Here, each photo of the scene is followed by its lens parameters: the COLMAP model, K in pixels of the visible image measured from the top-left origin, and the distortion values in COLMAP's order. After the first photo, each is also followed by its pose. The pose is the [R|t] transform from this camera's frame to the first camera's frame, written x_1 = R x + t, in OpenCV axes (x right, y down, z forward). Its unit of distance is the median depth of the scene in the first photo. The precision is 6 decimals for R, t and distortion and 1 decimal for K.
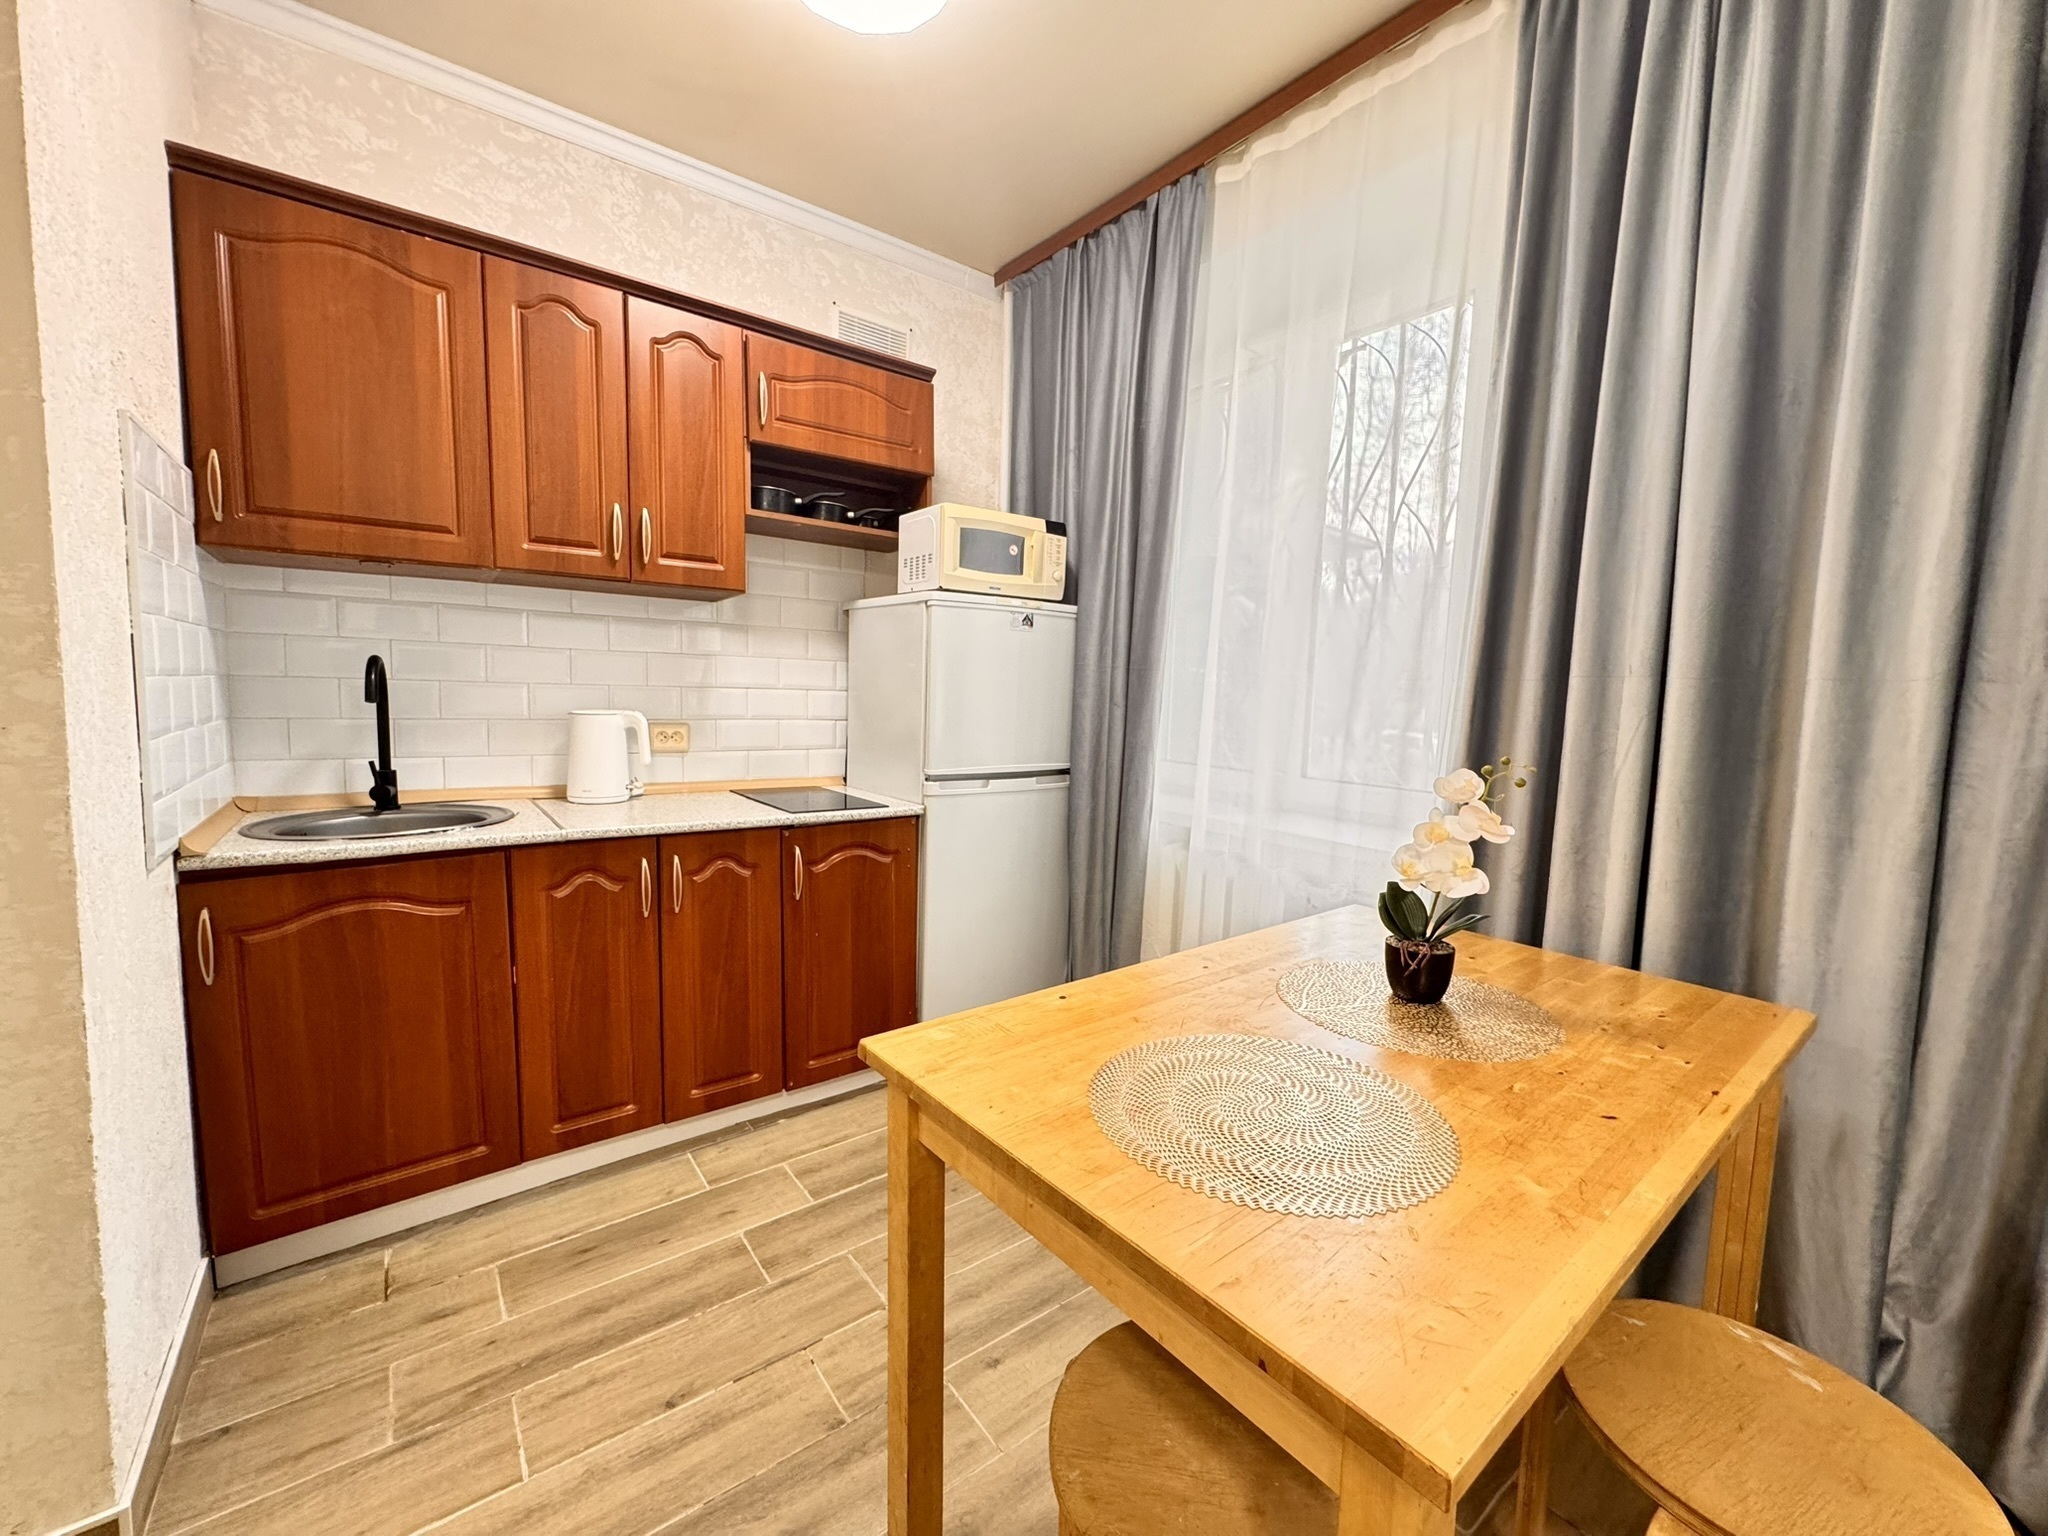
lens RADIAL K [[822.0, 0, 1024.0], [0, 822.0, 768.0], [0, 0, 1]] dist [-0.006582, 0.000279]
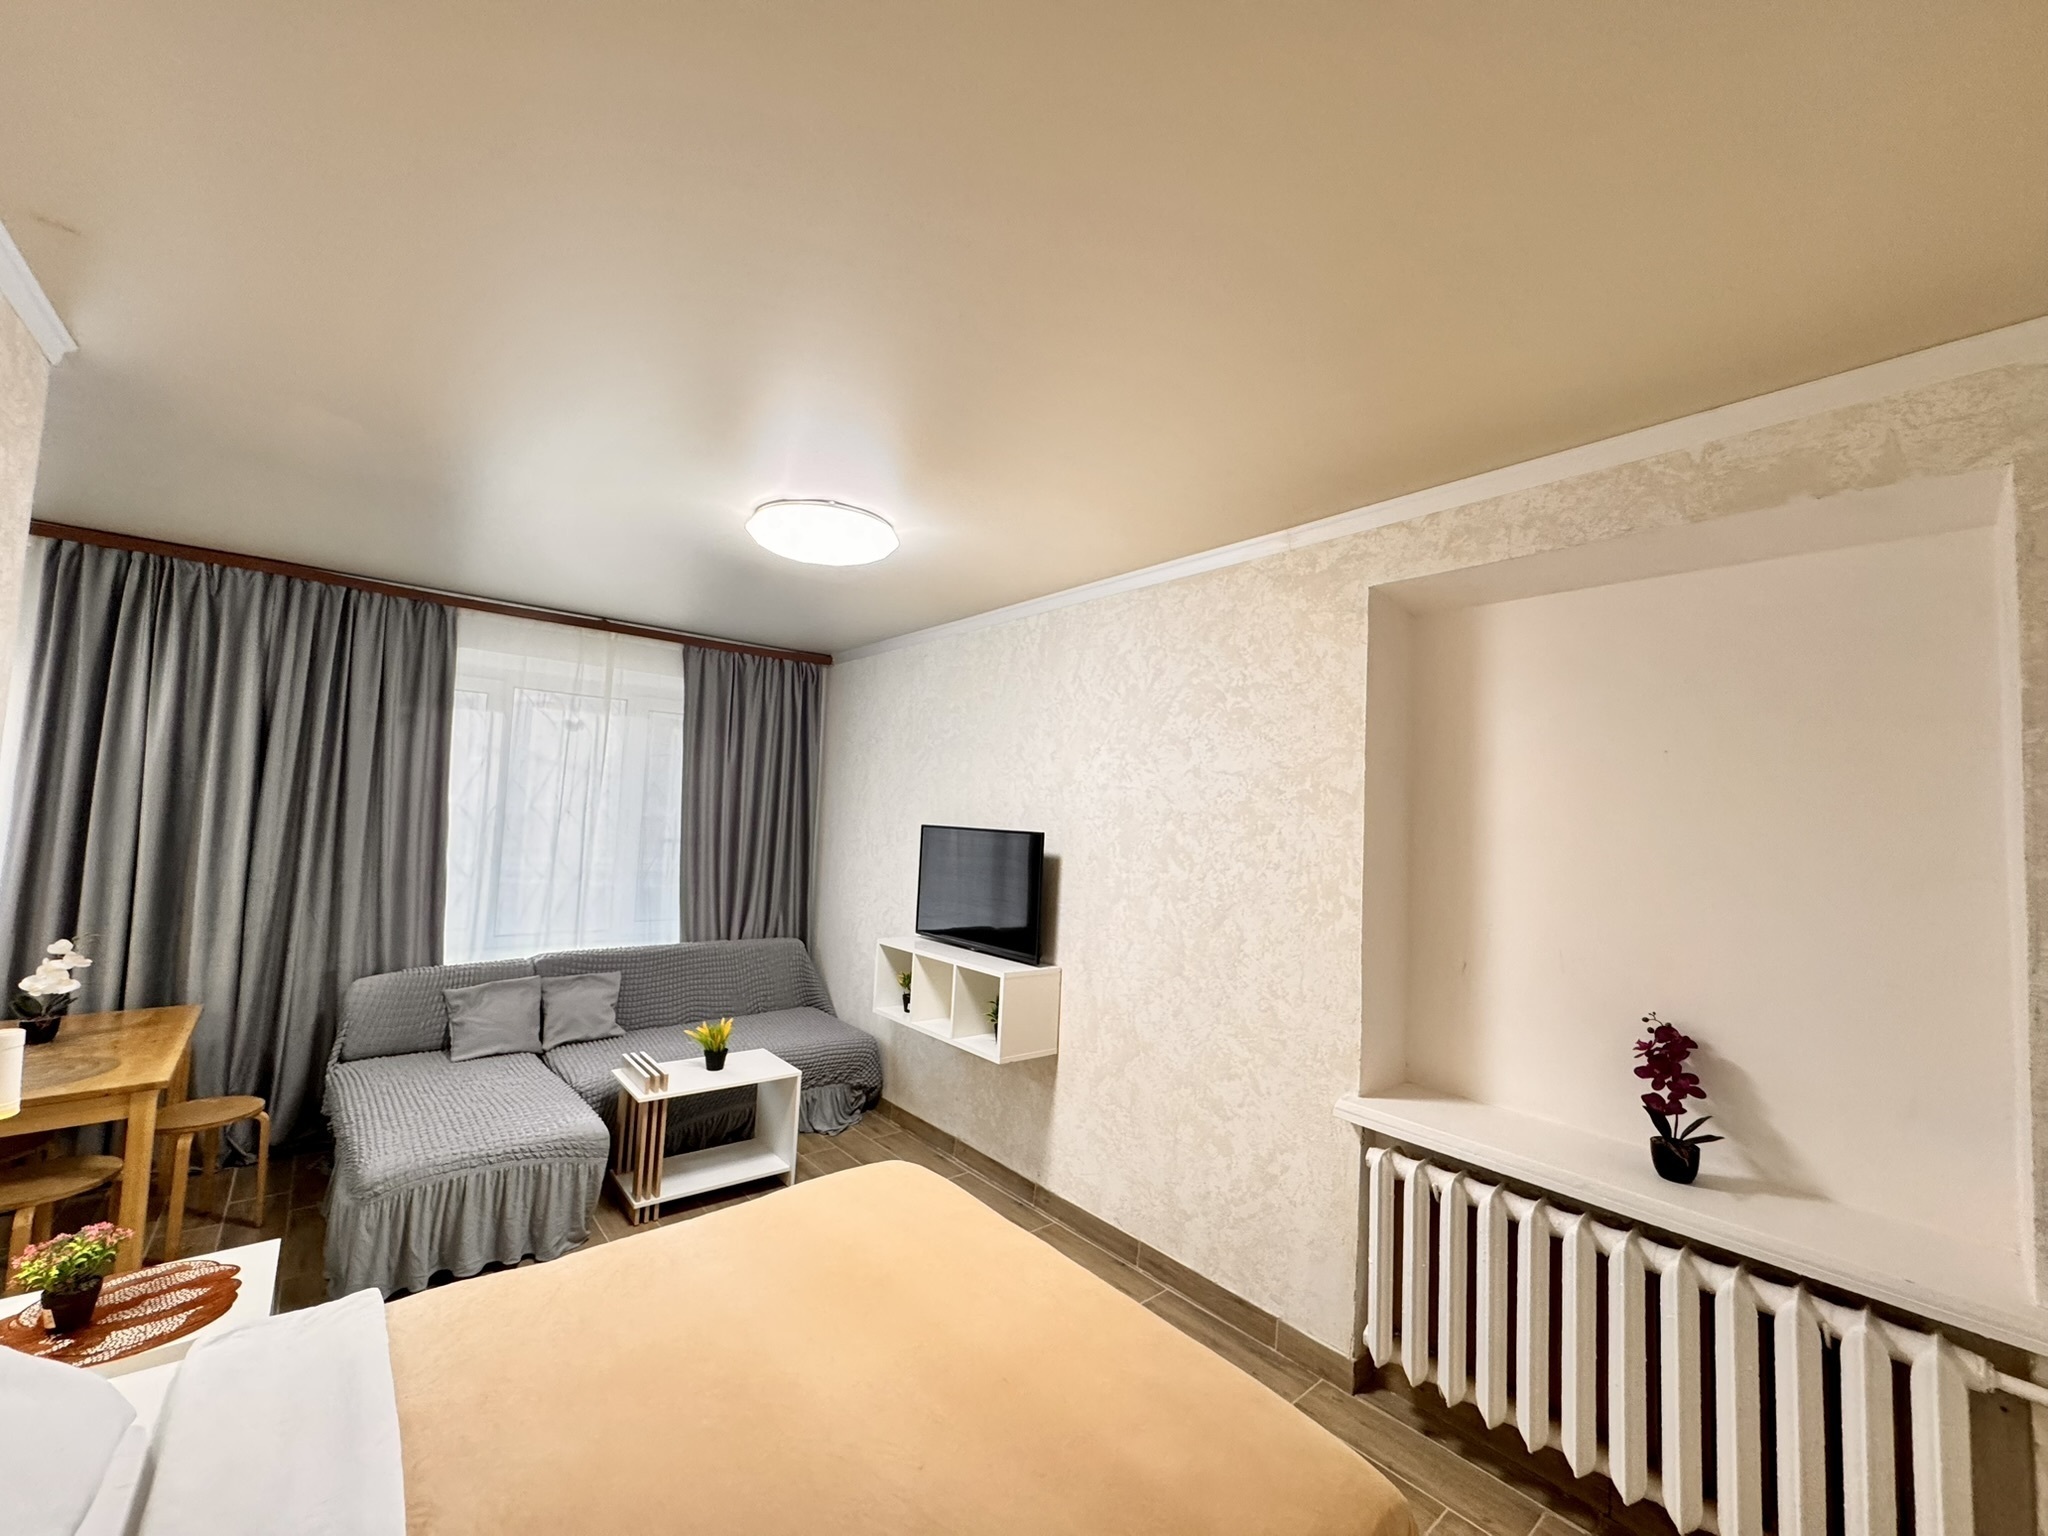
lens RADIAL K [[819.8, 0, 1022.8], [0, 819.8, 764.9], [0, 0, 1]] dist [-0.002658, 0.000432]
pose [[-0.046005, 0.036954, 0.998257, -1.041789], [0.058050, 0.997726, -0.034259, -0.133623], [-0.997253, 0.056372, -0.048045, -0.898773]]
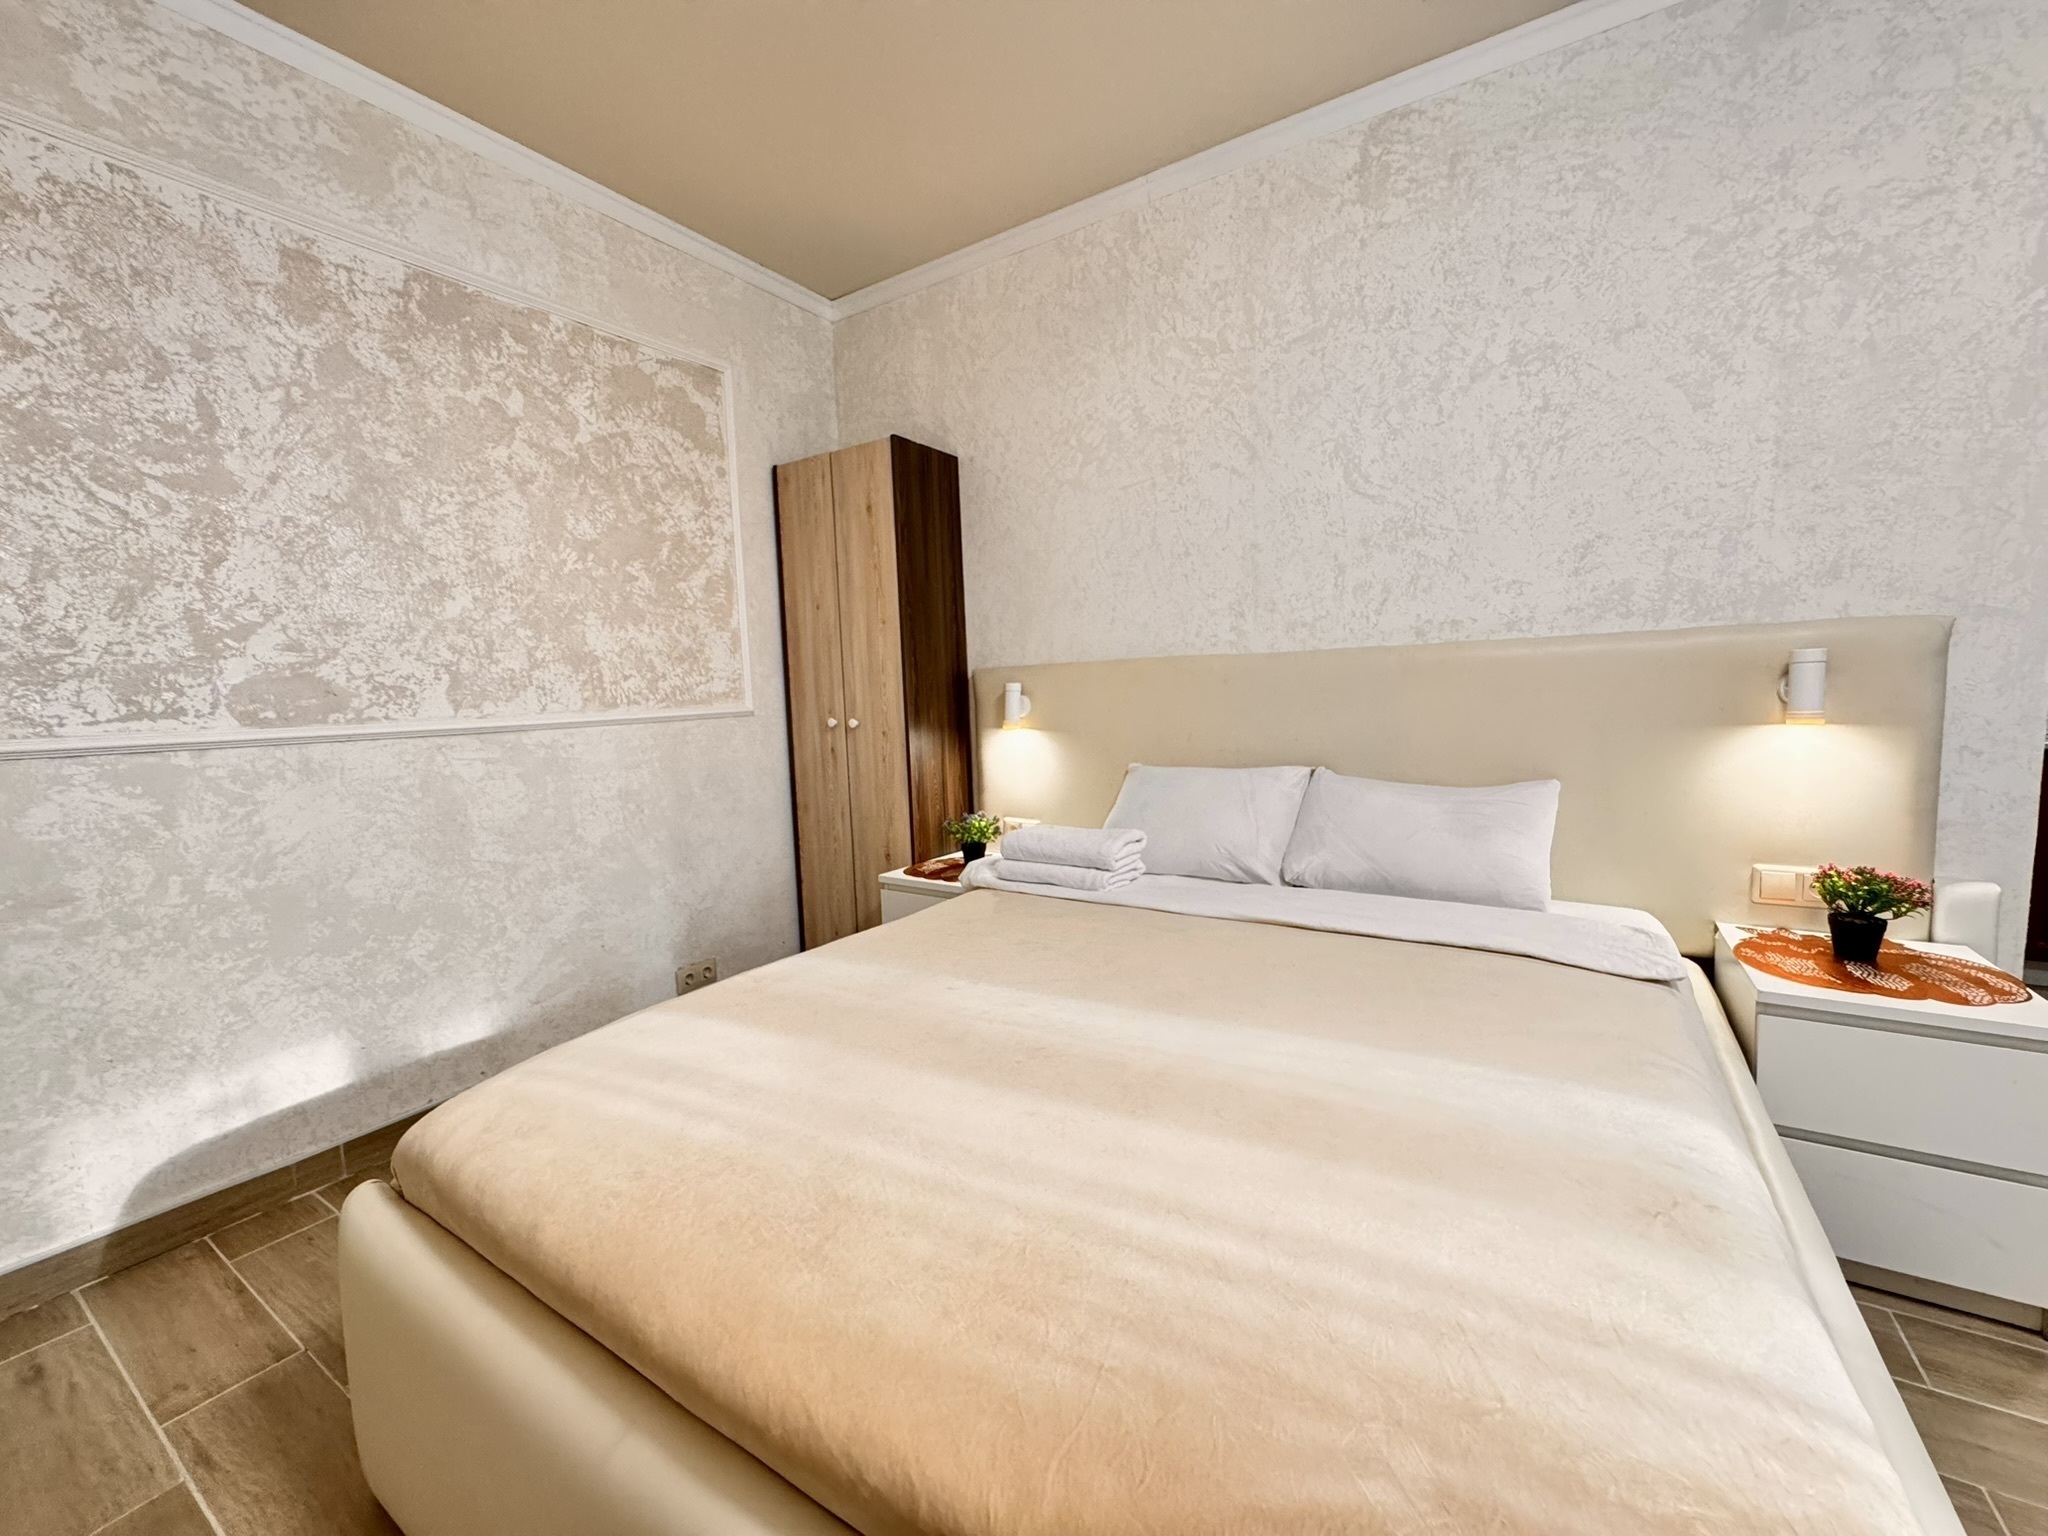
lens RADIAL K [[819.8, 0, 1022.8], [0, 819.8, 764.9], [0, 0, 1]] dist [-0.002658, 0.000432]
pose [[0.344293, 0.056146, -0.937182, 0.131733], [-0.051654, 0.997831, 0.040804, 0.125243], [0.937440, 0.034361, 0.346446, -1.003812]]
